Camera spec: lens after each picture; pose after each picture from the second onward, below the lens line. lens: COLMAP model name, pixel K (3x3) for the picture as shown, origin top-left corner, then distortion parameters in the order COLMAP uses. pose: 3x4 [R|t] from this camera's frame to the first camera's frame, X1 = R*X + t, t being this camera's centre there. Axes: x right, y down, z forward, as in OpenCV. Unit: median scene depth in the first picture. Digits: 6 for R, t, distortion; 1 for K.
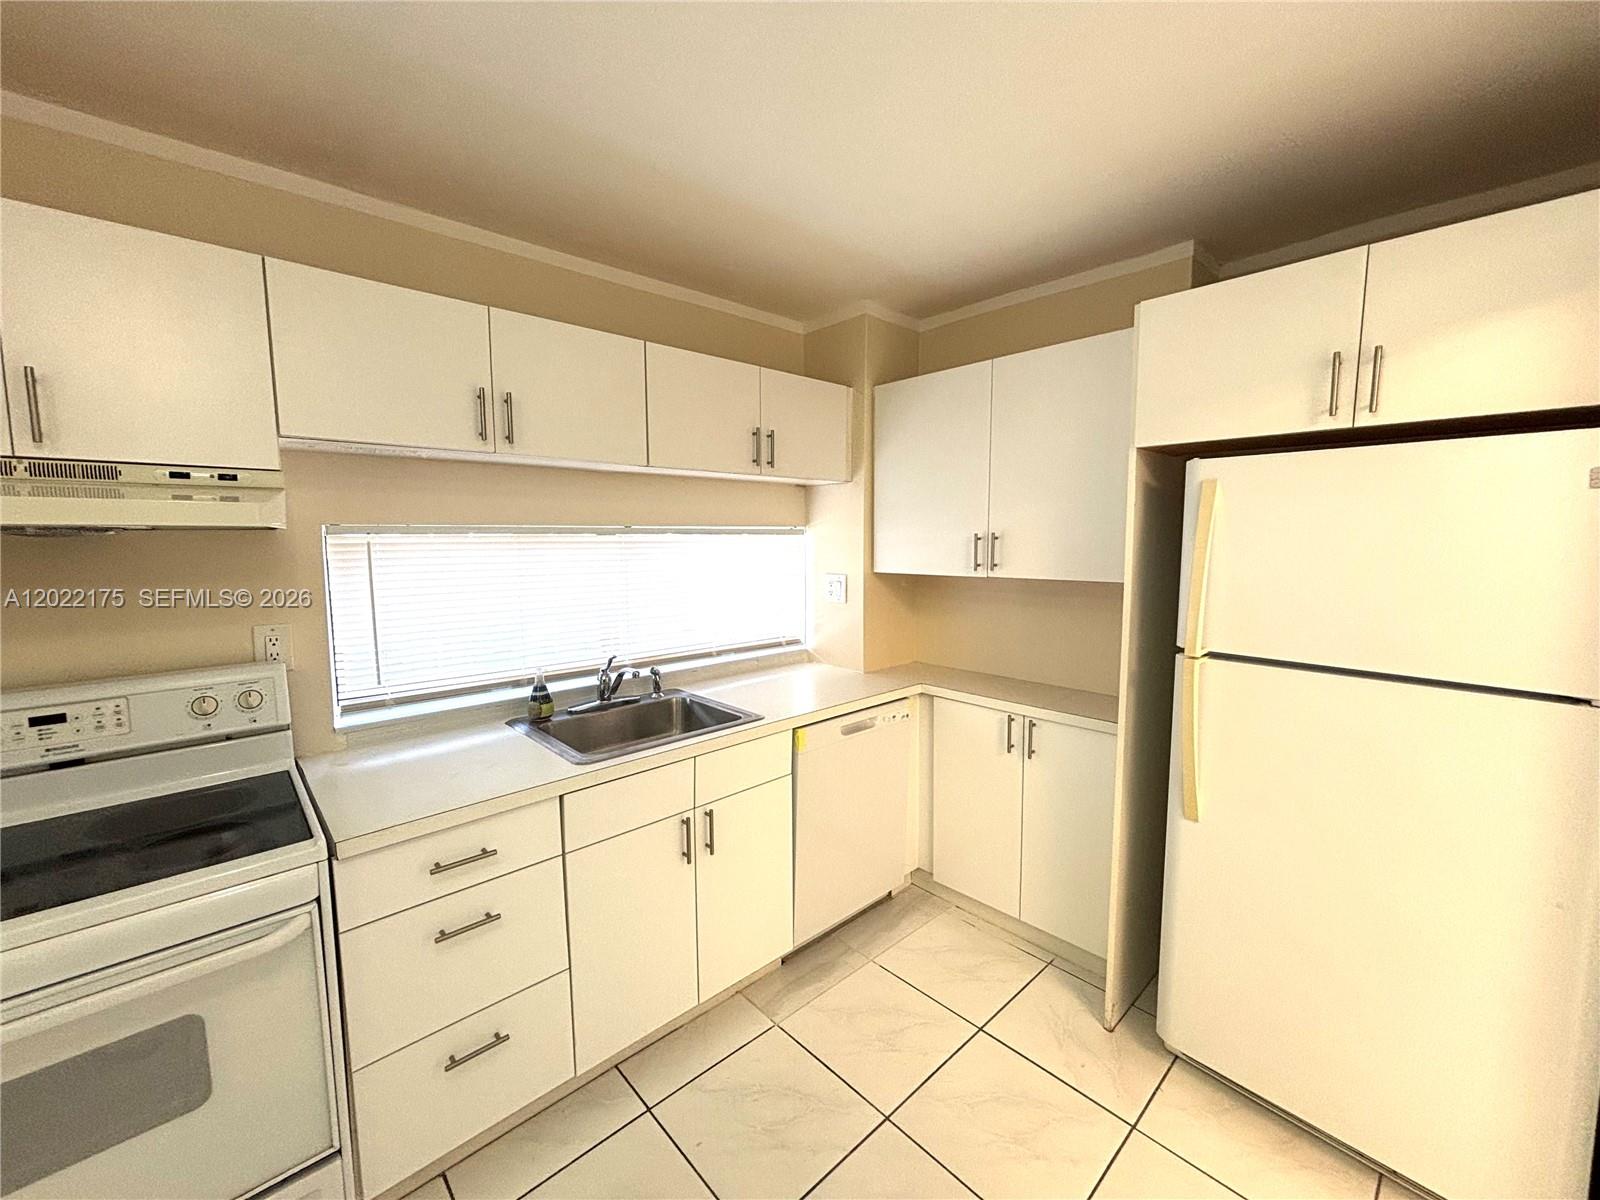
lens RADIAL K [[651.7, 0, 810.0], [0, 651.7, 593.9], [0, 0, 1]] dist [0.005186, 0.000818]
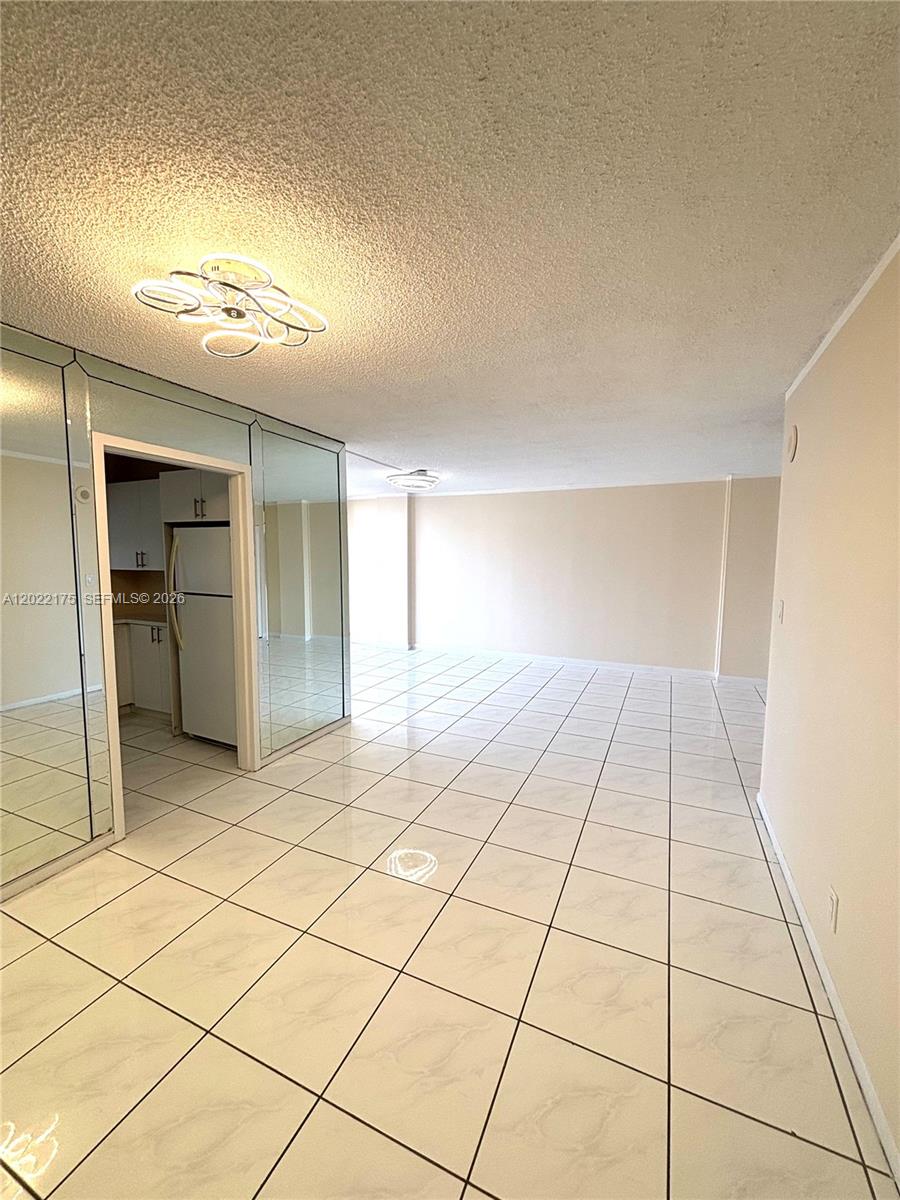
lens RADIAL K [[488.8, 0, 448.5], [0, 488.8, 604.8], [0, 0, 1]] dist [0.005186, 0.000818]
pose [[0.933856, -0.032498, 0.356170, 0.878754], [0.026792, 0.999422, 0.020944, 0.120942], [-0.356644, -0.010016, 0.934186, -1.386148]]
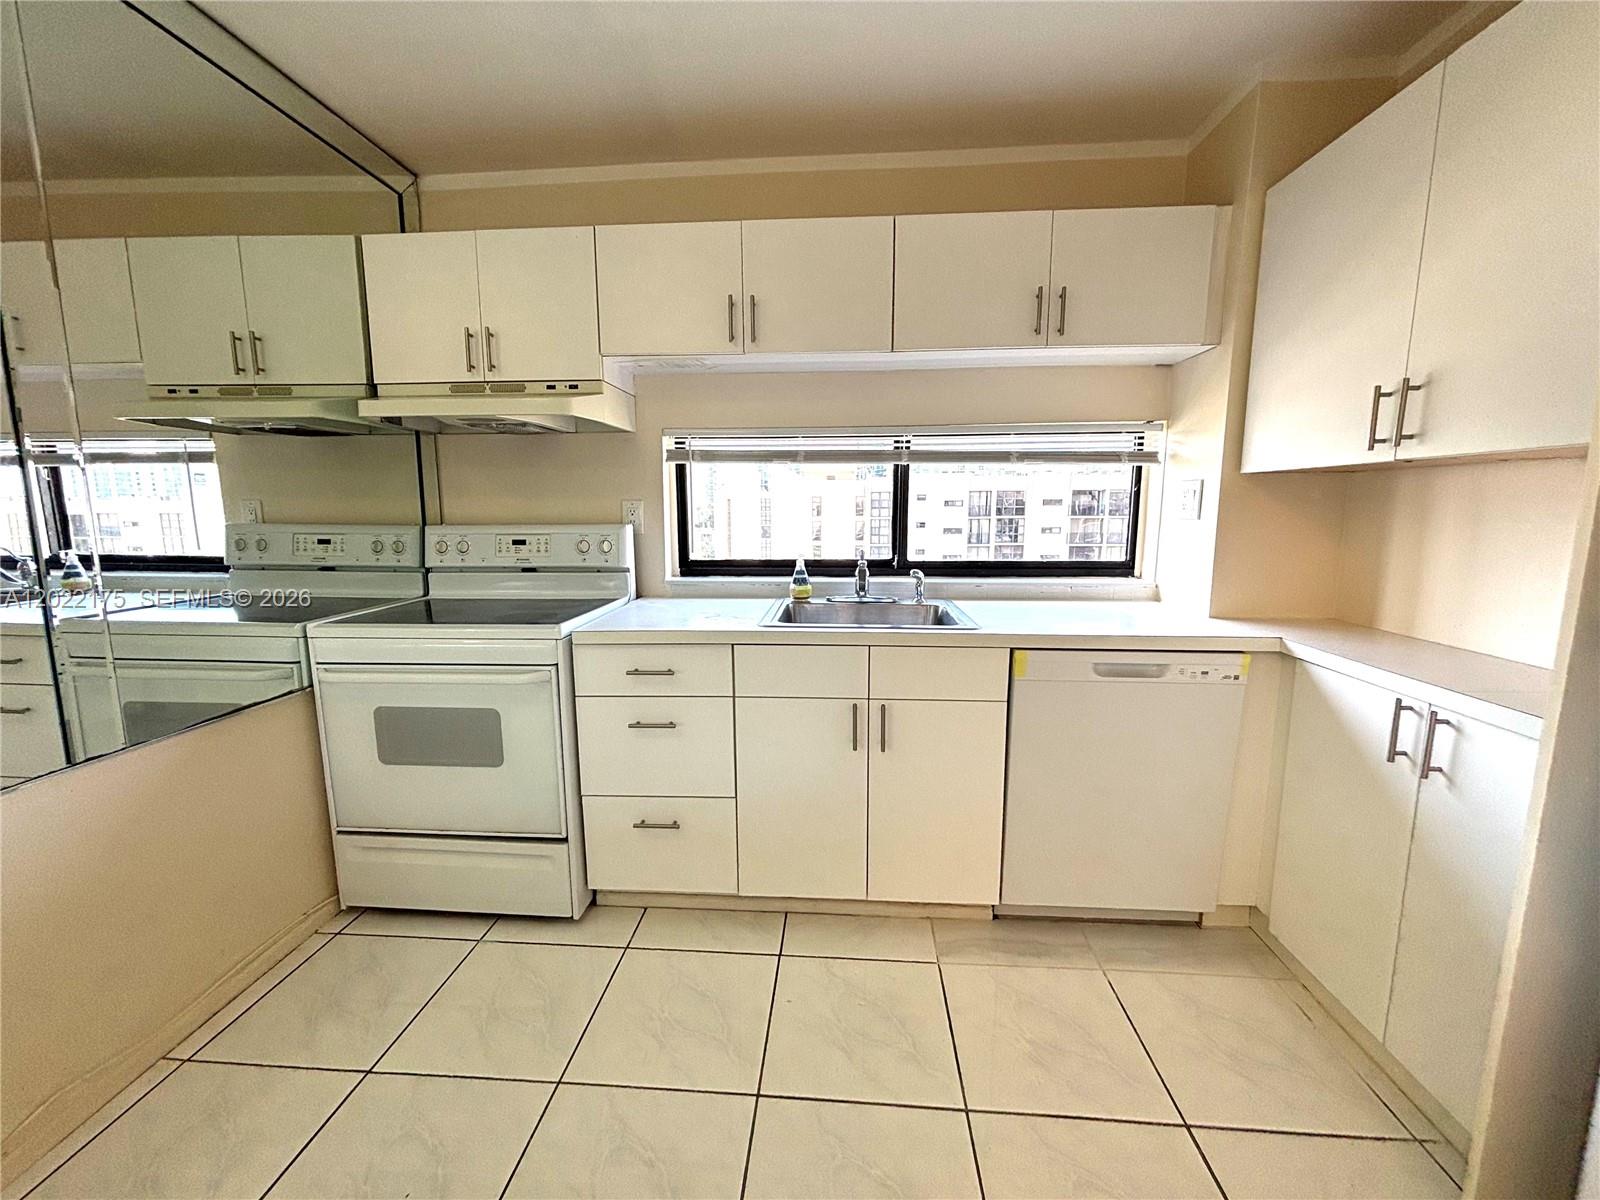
lens RADIAL K [[651.7, 0, 800.6], [0, 651.7, 598.9], [0, 0, 1]] dist [0.005186, 0.000818]
pose [[0.677410, 0.107750, -0.727671, 0.460745], [-0.067885, 0.994150, 0.084013, 0.109862], [0.732466, -0.007514, 0.680762, 0.281400]]
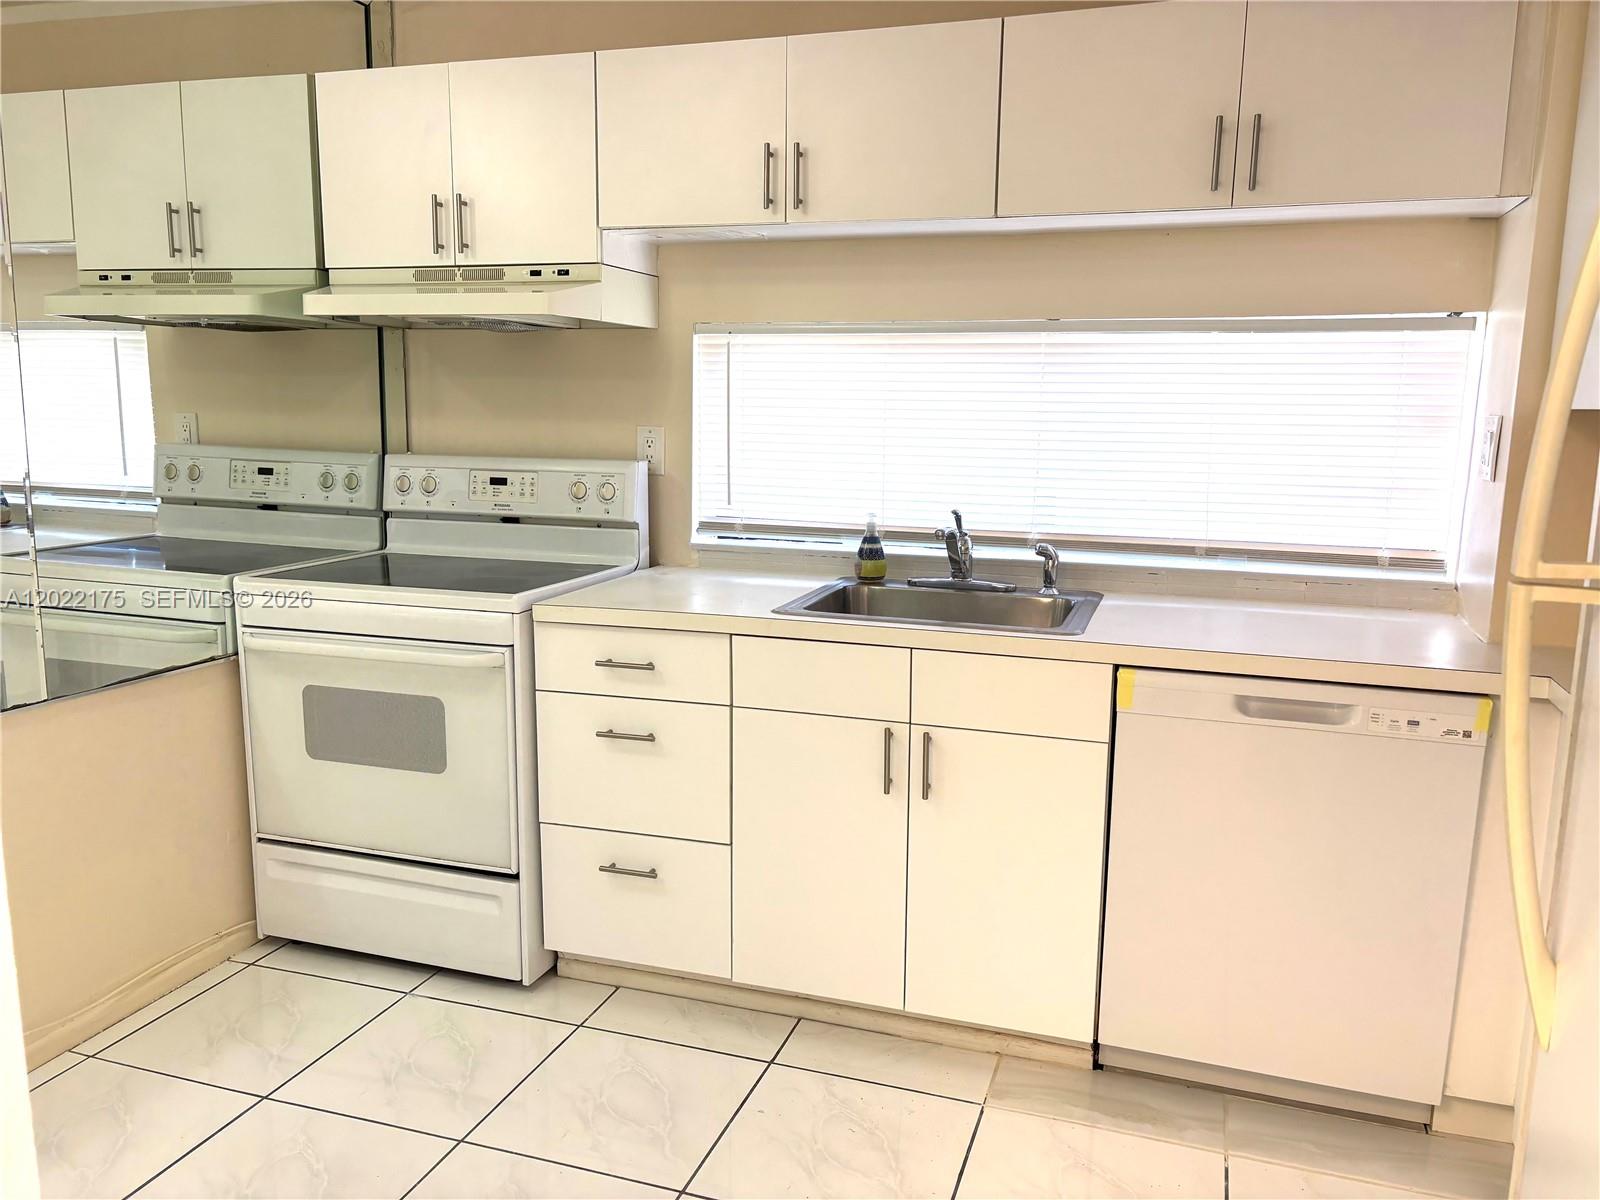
lens RADIAL K [[1241.0, 0, 803.1], [0, 1241.0, 608.1], [0, 0, 1]] dist [0.058128, -0.024087]
pose [[0.469484, 0.157439, -0.868791, 0.925133], [-0.096552, 0.987227, 0.126726, 0.055293], [0.877646, 0.024388, 0.478689, 0.284768]]
